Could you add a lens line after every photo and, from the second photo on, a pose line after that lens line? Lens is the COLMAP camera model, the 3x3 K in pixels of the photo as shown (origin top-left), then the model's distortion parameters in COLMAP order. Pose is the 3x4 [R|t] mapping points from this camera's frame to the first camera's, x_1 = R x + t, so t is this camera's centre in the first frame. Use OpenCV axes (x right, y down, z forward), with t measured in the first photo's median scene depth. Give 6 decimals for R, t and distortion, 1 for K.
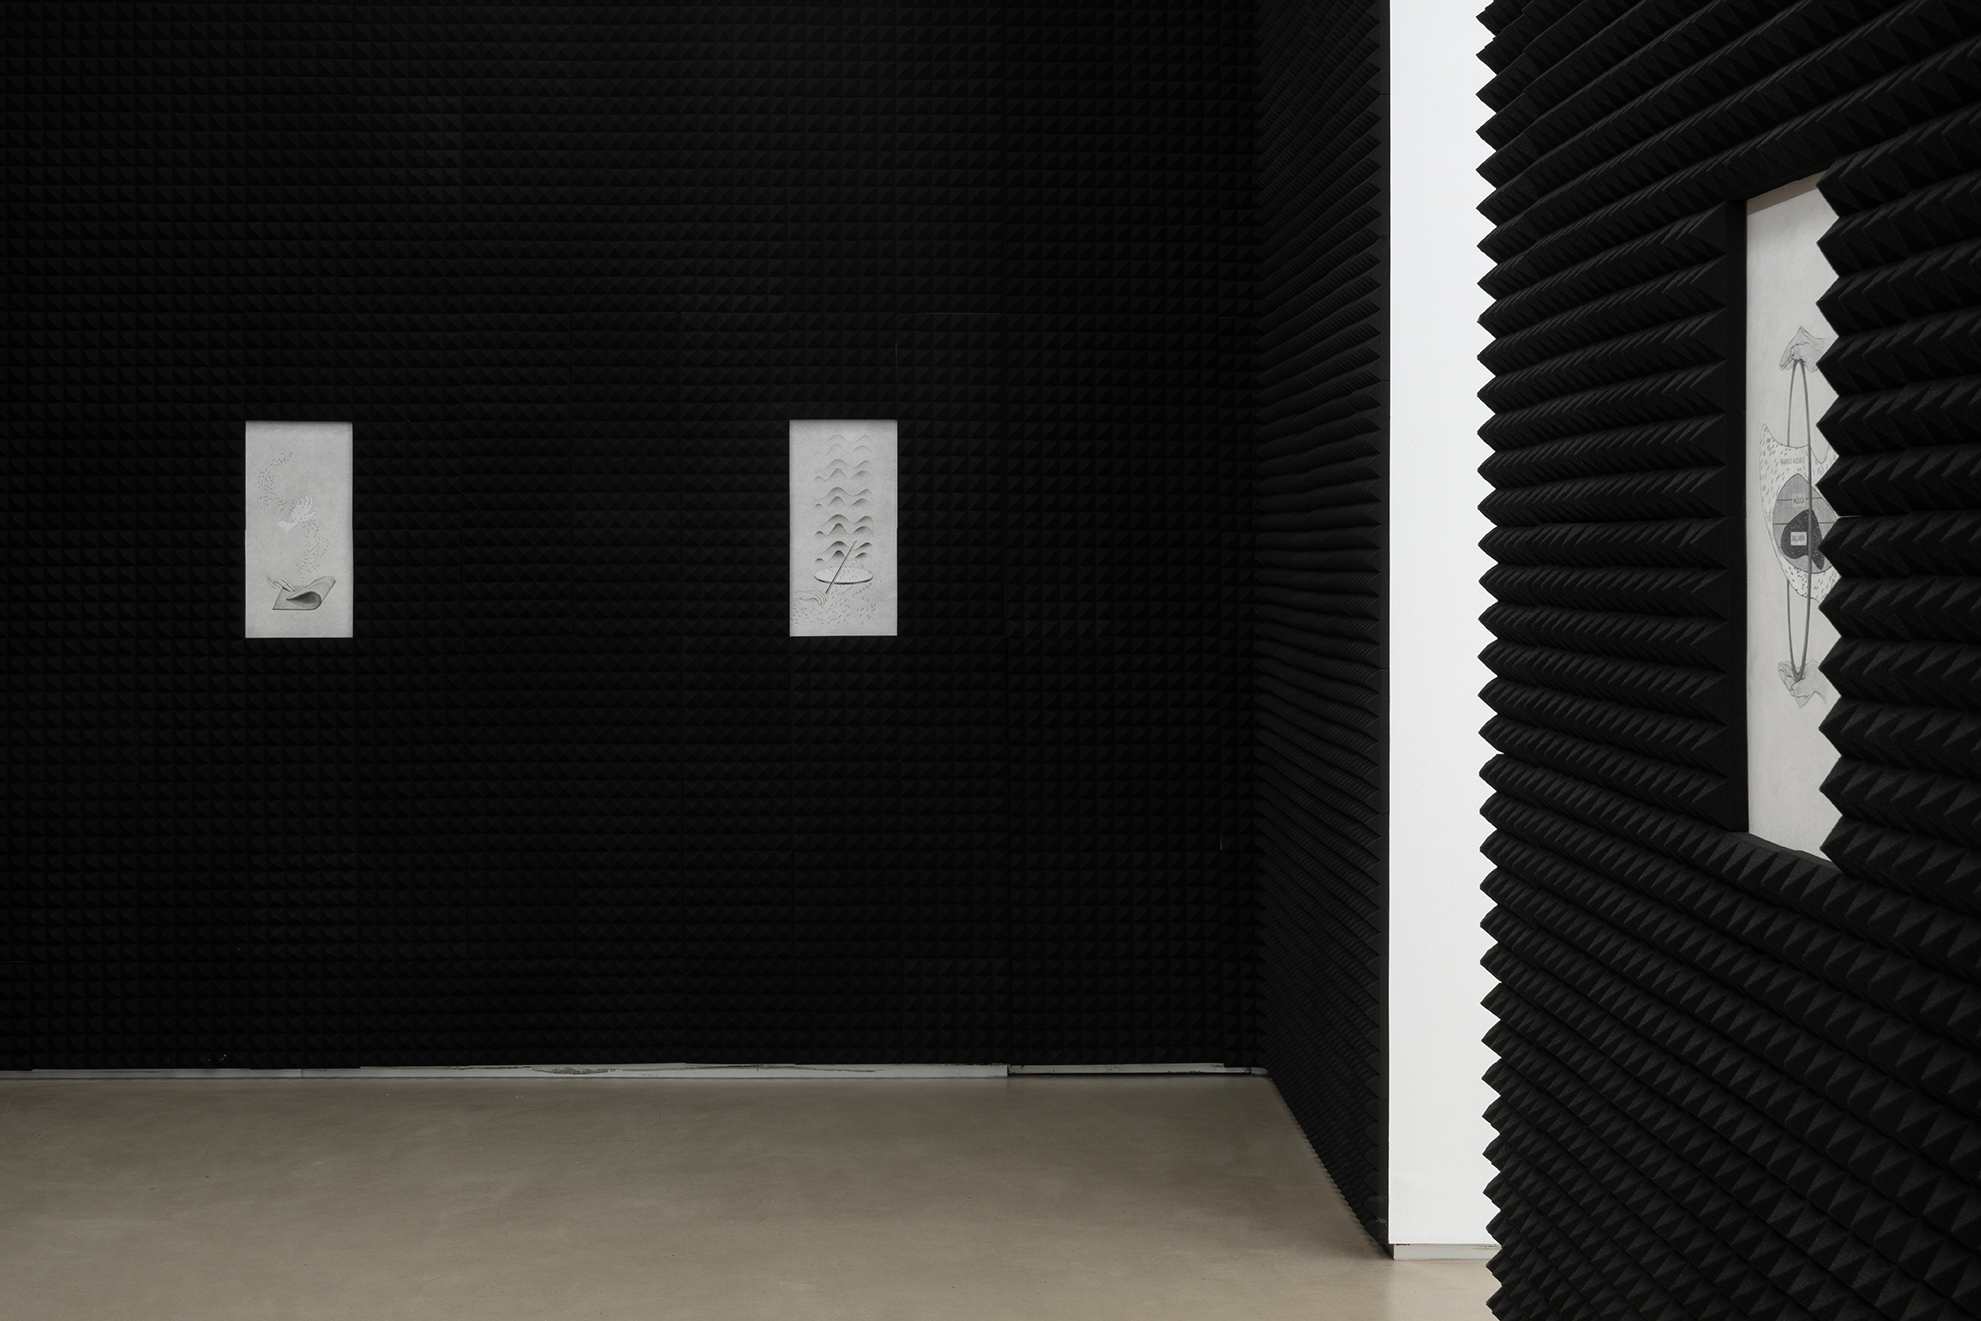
lens RADIAL K [[2671.4, 0, 996.6], [0, 2671.4, 654.7], [0, 0, 1]] dist [0.018292, 0.000000]
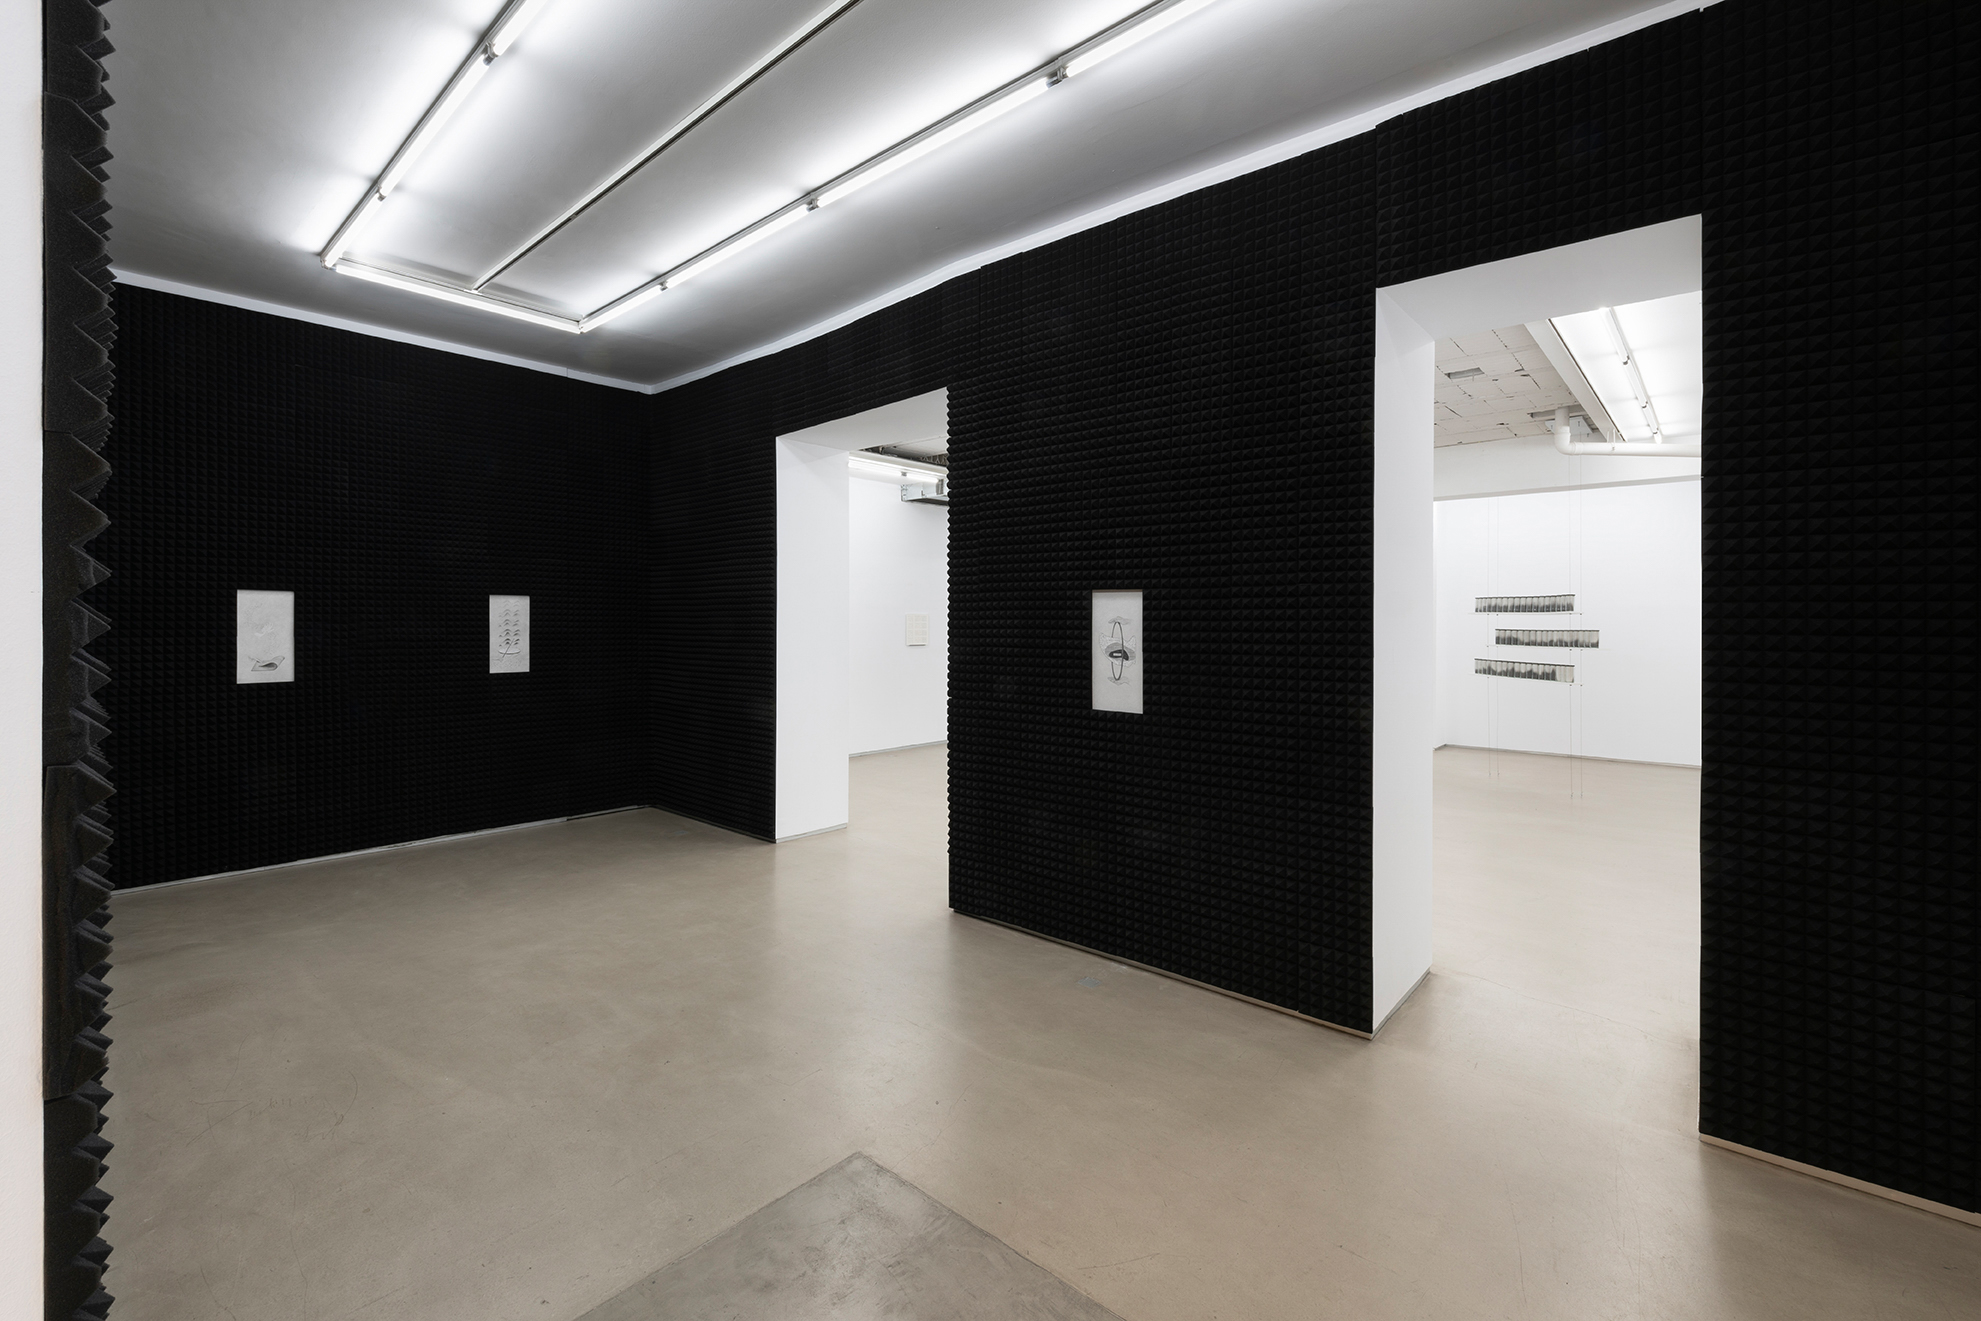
lens RADIAL K [[843.1, 0, 1030.5], [0, 843.1, 630.8], [0, 0, 1]] dist [0.002896, 0.000157]
pose [[0.645805, -0.001040, 0.763501, -0.393541], [0.023175, 0.999565, -0.018241, -0.022603], [-0.763150, 0.029474, 0.645549, 0.007958]]
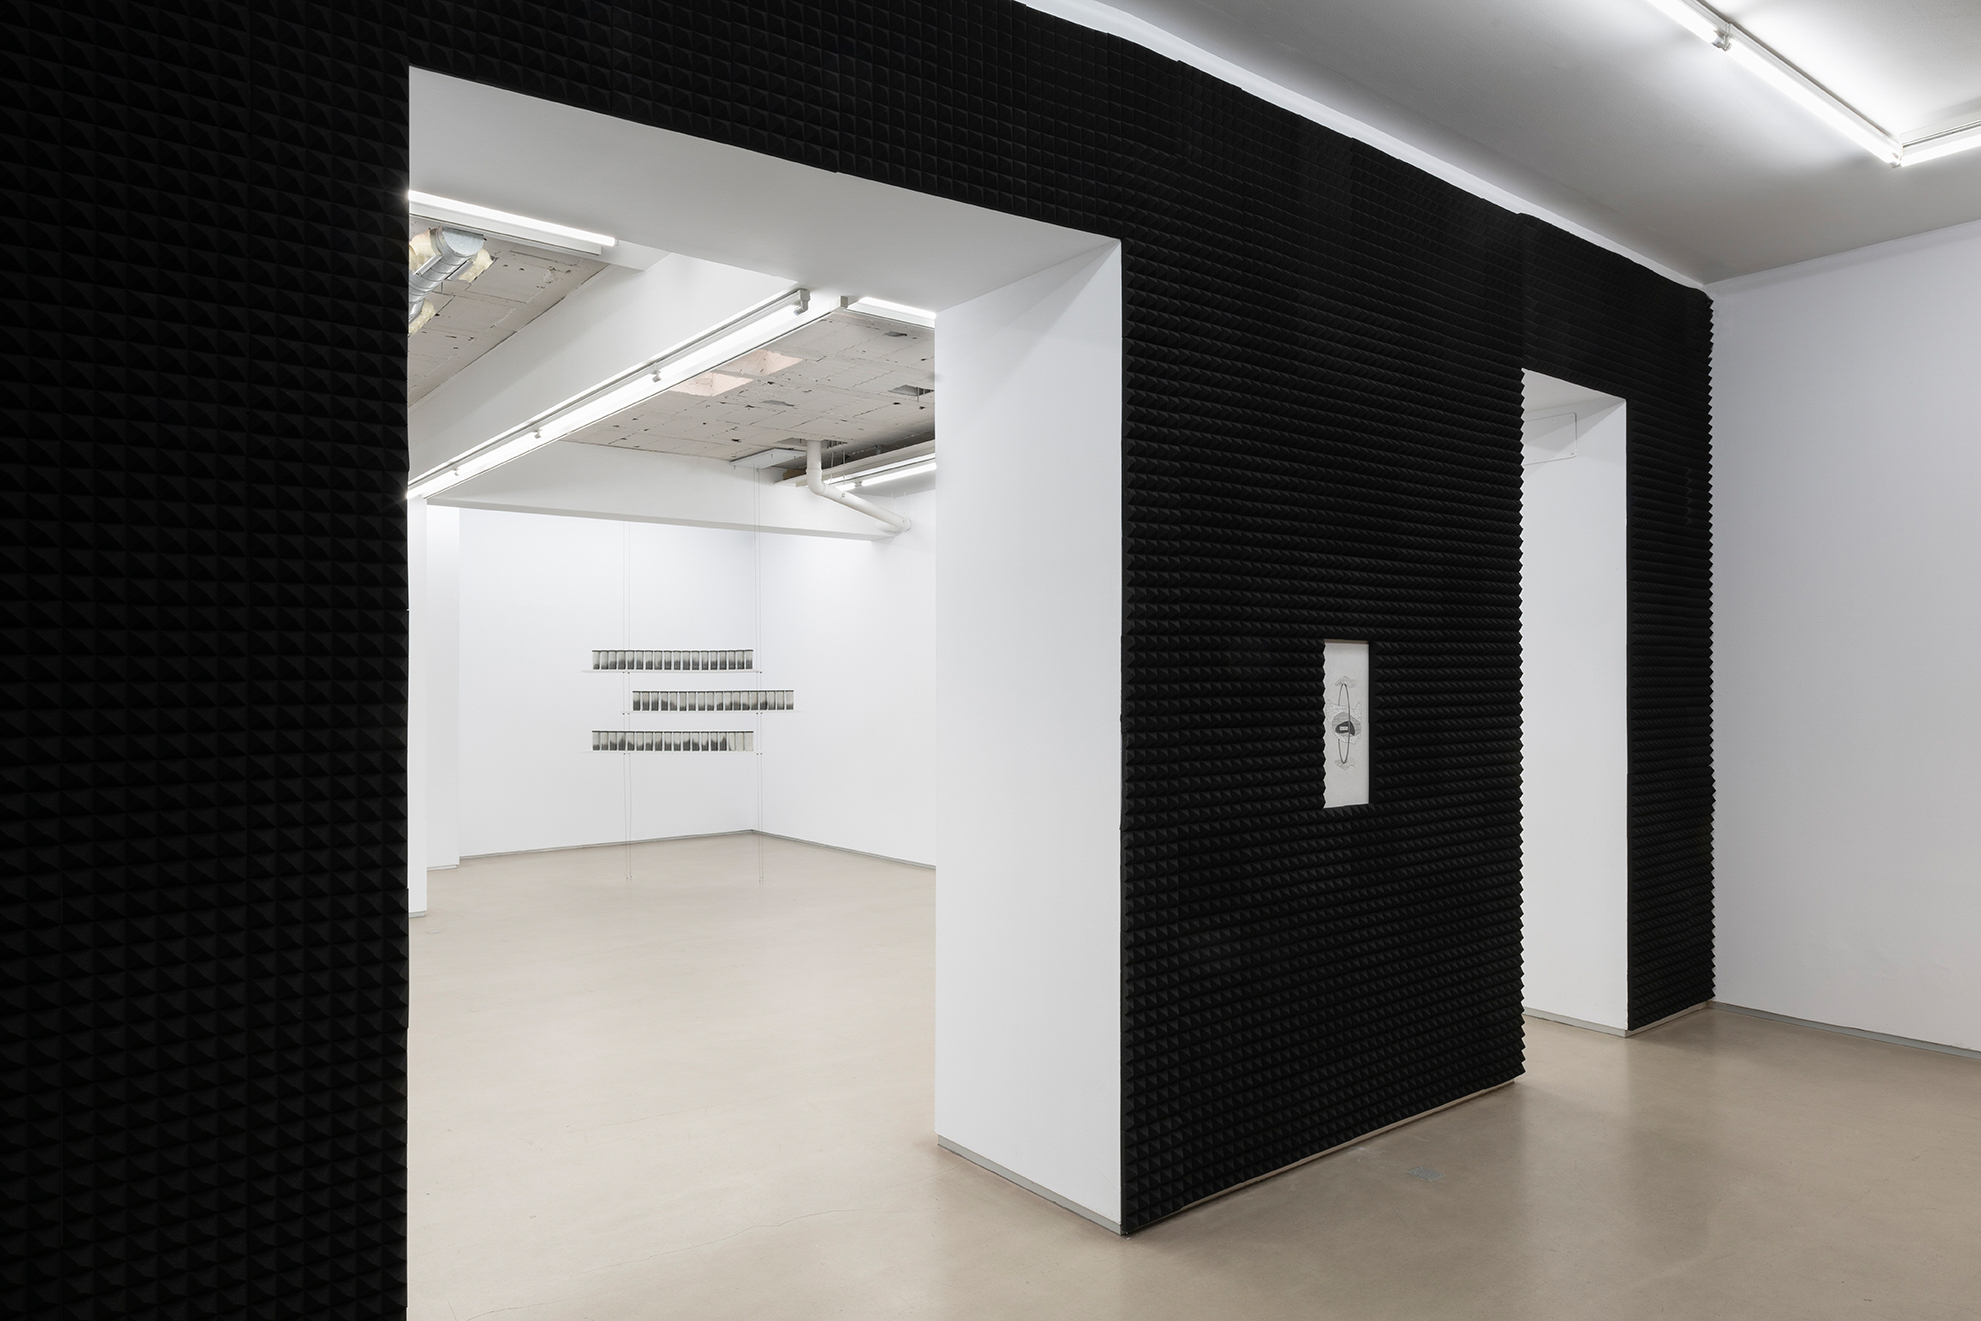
lens RADIAL K [[1116.0, 0, 987.4], [0, 1116.0, 675.3], [0, 0, 1]] dist [0.001111, 0.000482]
pose [[-0.574955, 0.010912, 0.818112, -0.264887], [0.037910, 0.999192, 0.013315, -0.057557], [-0.817306, 0.038670, -0.574904, 0.833757]]
